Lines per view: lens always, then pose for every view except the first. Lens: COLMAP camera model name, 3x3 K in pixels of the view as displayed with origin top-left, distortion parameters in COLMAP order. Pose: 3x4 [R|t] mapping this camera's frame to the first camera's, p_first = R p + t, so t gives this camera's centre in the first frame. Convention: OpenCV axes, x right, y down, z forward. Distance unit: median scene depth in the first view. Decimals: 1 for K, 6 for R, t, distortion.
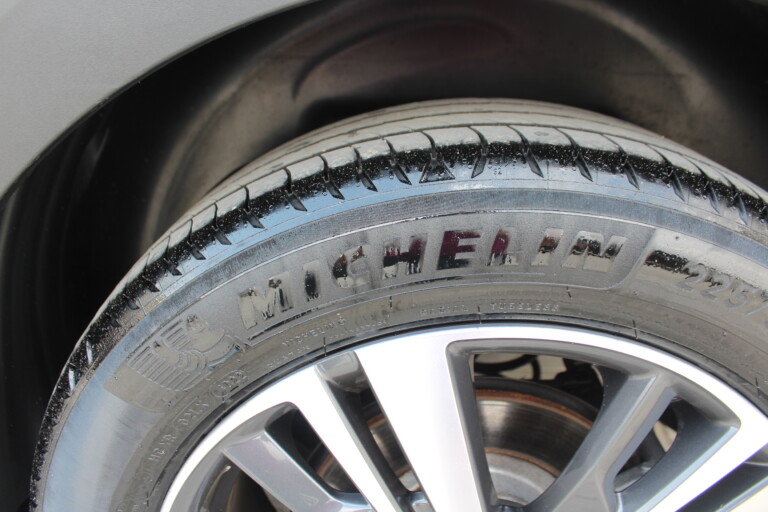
lens RADIAL K [[643.8, 0, 384.0], [0, 643.8, 256.0], [0, 0, 1]] dist [-0.158461, 0.134924]
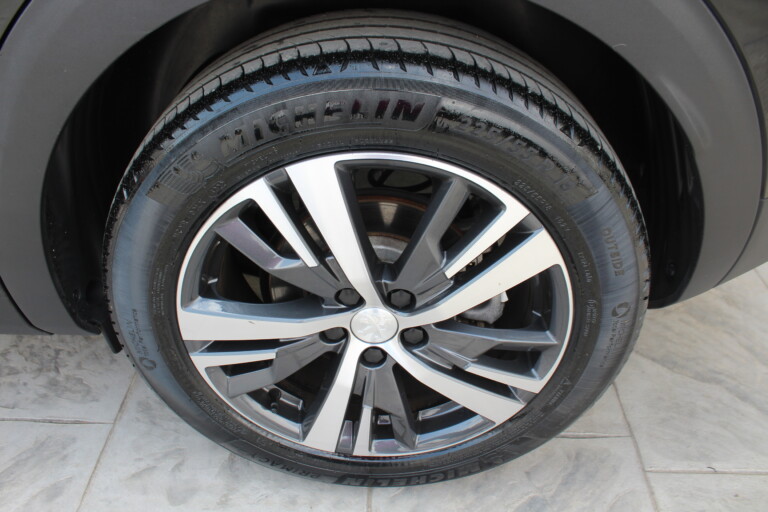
lens RADIAL K [[643.8, 0, 384.0], [0, 643.8, 256.0], [0, 0, 1]] dist [-0.158461, 0.134924]
pose [[0.999594, -0.022171, 0.017892, 0.202842], [0.017570, 0.974097, 0.225447, -0.013613], [-0.022427, -0.225041, 0.974091, -0.847331]]
